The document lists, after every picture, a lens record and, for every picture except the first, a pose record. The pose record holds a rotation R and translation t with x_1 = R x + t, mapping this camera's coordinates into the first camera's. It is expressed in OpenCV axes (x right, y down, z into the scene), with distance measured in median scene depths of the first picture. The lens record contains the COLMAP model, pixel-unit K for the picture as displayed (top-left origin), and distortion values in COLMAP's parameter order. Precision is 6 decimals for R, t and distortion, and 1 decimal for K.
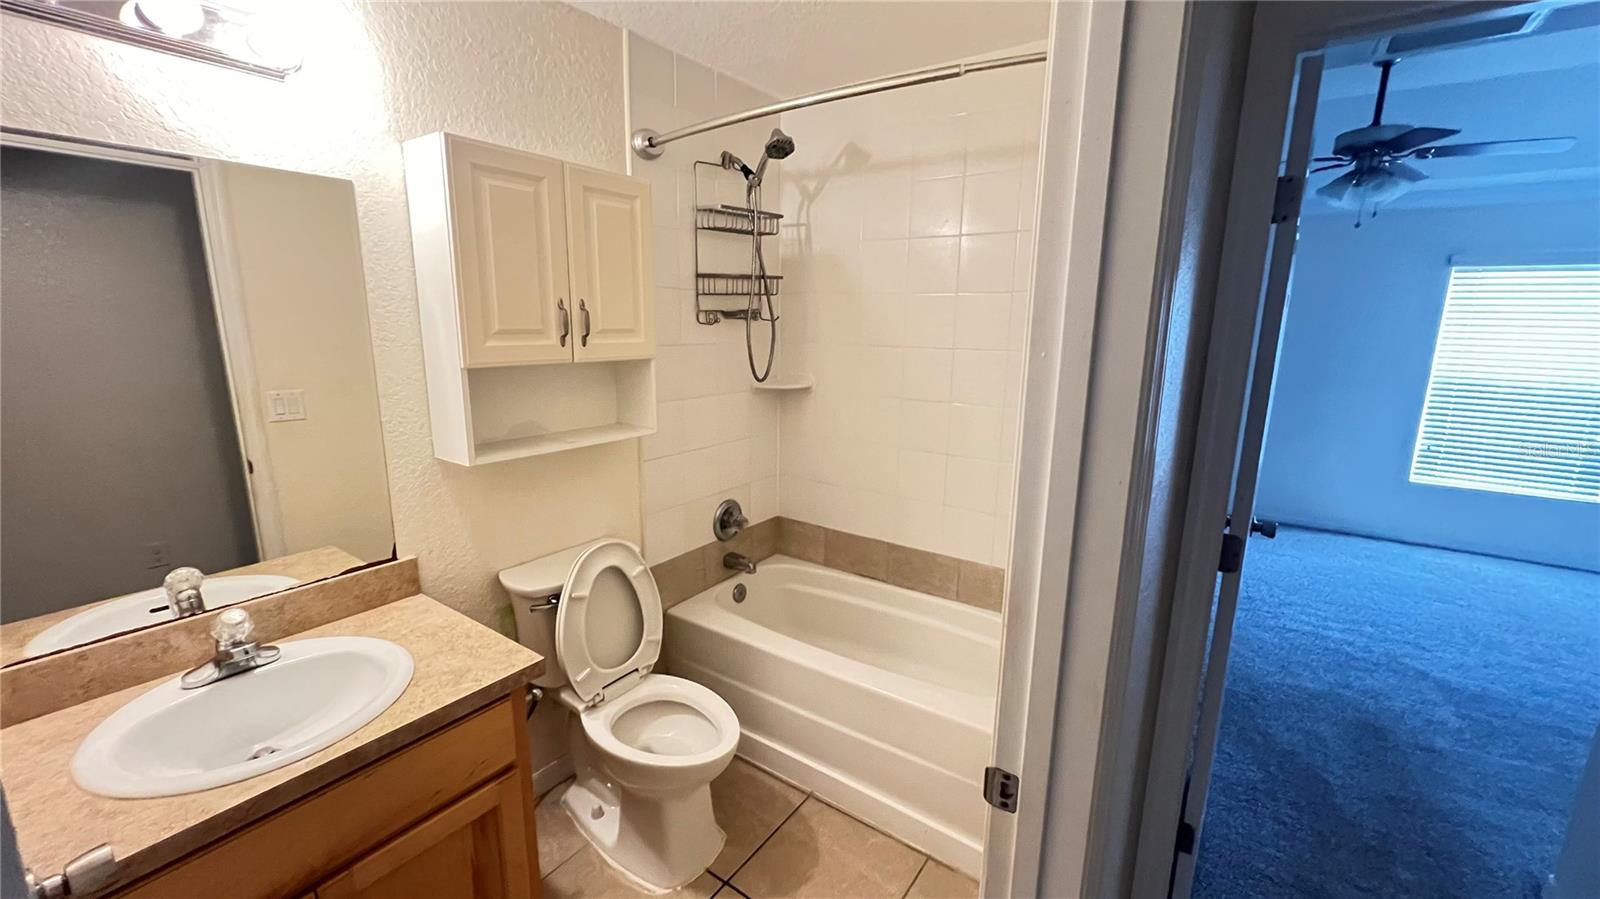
lens RADIAL K [[640.1, 0, 795.1], [0, 640.1, 447.5], [0, 0, 1]] dist [0.000038, -0.000324]
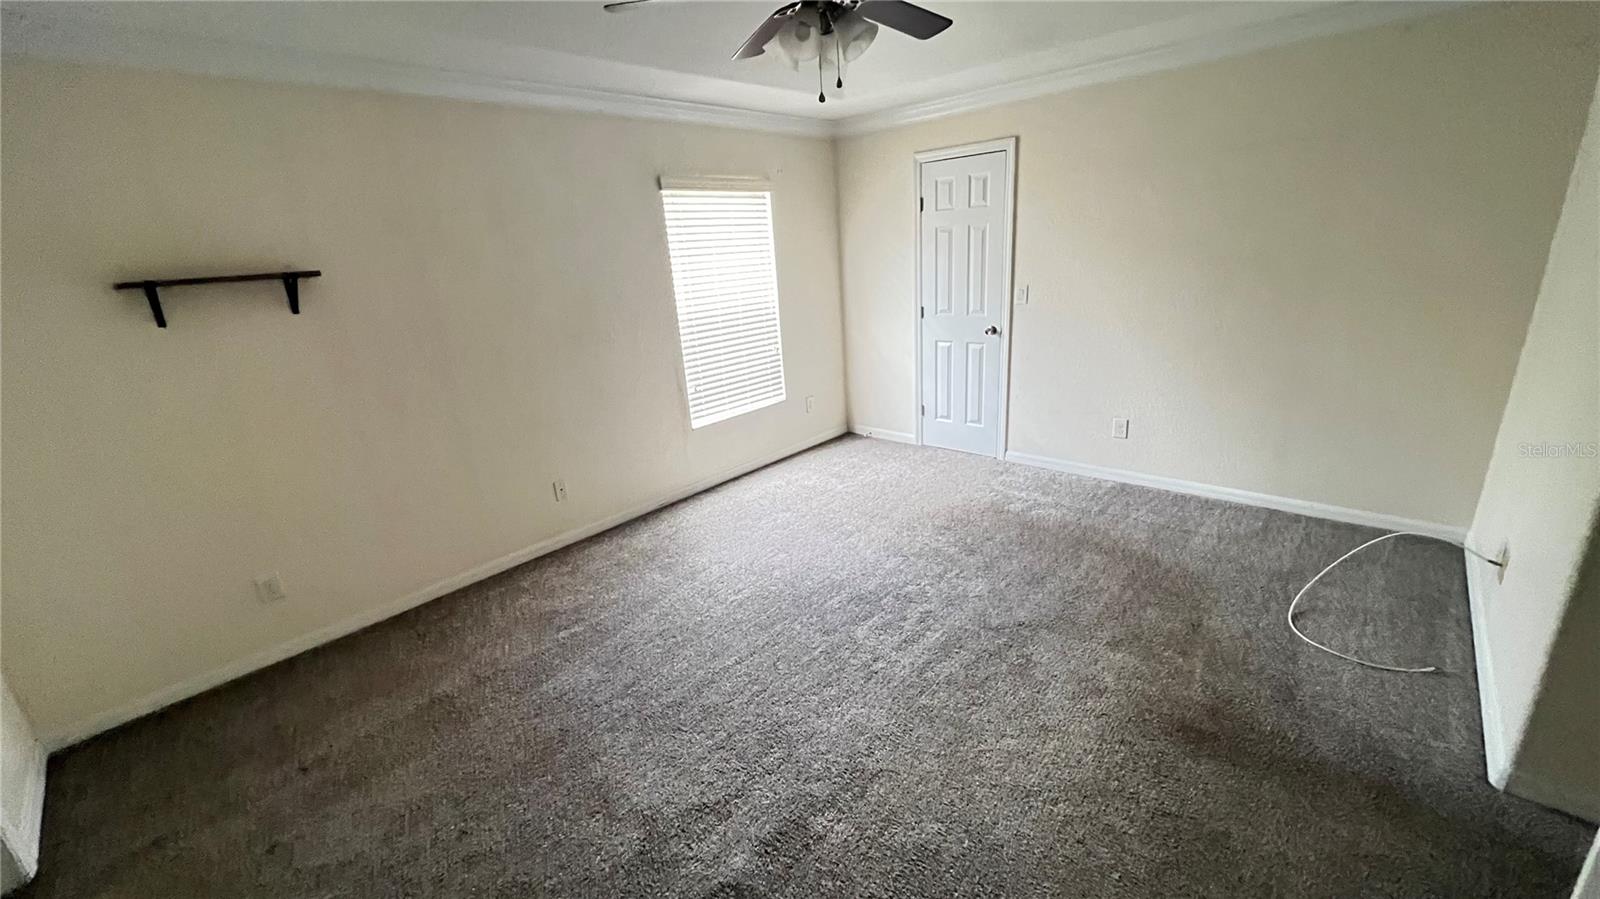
lens RADIAL K [[640.1, 0, 795.1], [0, 640.1, 447.5], [0, 0, 1]] dist [0.000038, -0.000324]
pose [[0.136497, -0.320600, 0.937328, 0.123321], [0.262215, 0.924129, 0.277900, -0.183107], [-0.955307, 0.207849, 0.210207, 0.861188]]
